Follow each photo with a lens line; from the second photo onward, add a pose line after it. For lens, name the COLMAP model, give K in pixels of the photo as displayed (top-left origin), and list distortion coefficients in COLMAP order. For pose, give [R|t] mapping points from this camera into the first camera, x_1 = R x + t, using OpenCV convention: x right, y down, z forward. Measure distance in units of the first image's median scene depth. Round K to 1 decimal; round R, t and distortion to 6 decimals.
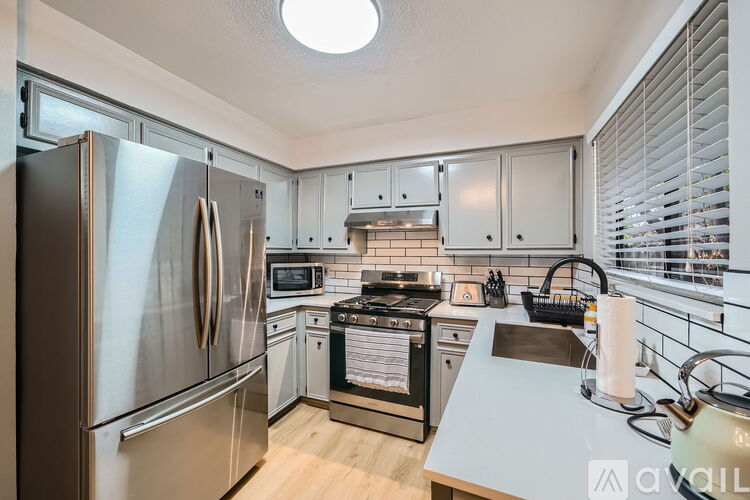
lens RADIAL K [[307.9, 0, 379.5], [0, 307.9, 247.9], [0, 0, 1]] dist [-0.003616, -0.000041]
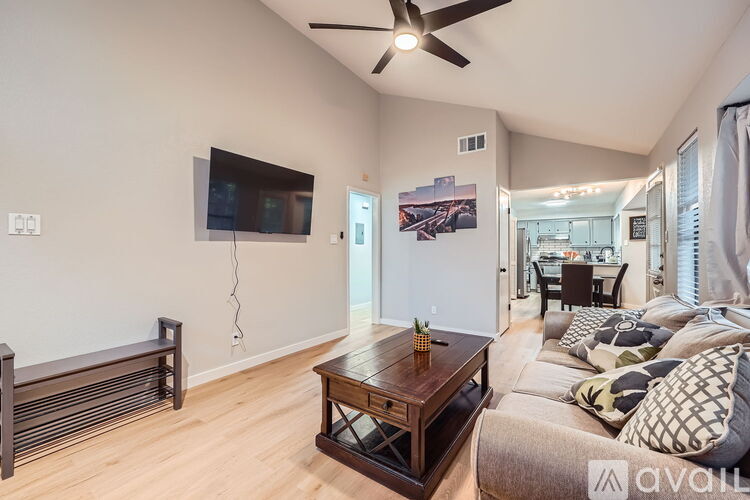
lens RADIAL K [[307.9, 0, 372.6], [0, 307.9, 250.9], [0, 0, 1]] dist [-0.003616, -0.000041]
pose [[0.978876, -0.002830, -0.204436, -1.329321], [0.002434, 0.999995, -0.002185, 0.071773], [0.204441, 0.001642, 0.978878, -2.973545]]
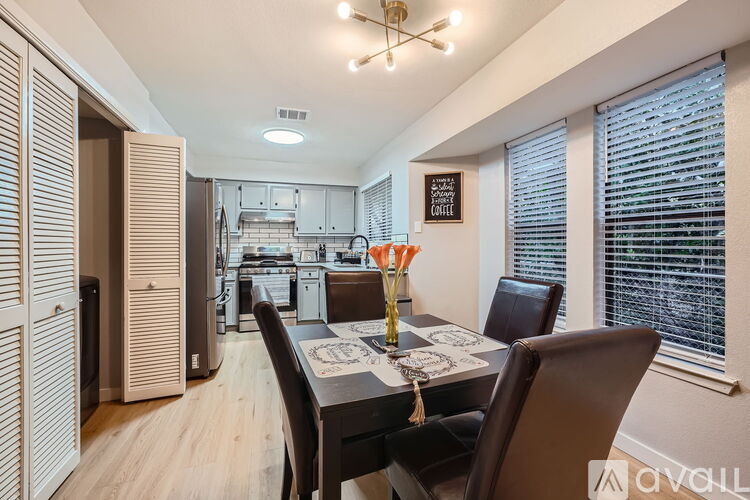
lens RADIAL K [[307.9, 0, 374.6], [0, 307.9, 245.1], [0, 0, 1]] dist [-0.003616, -0.000041]
pose [[0.741423, -0.006514, 0.671007, -0.746166], [0.005168, 0.999979, 0.003997, 0.074245], [-0.671018, 0.000504, 0.741441, -0.759733]]
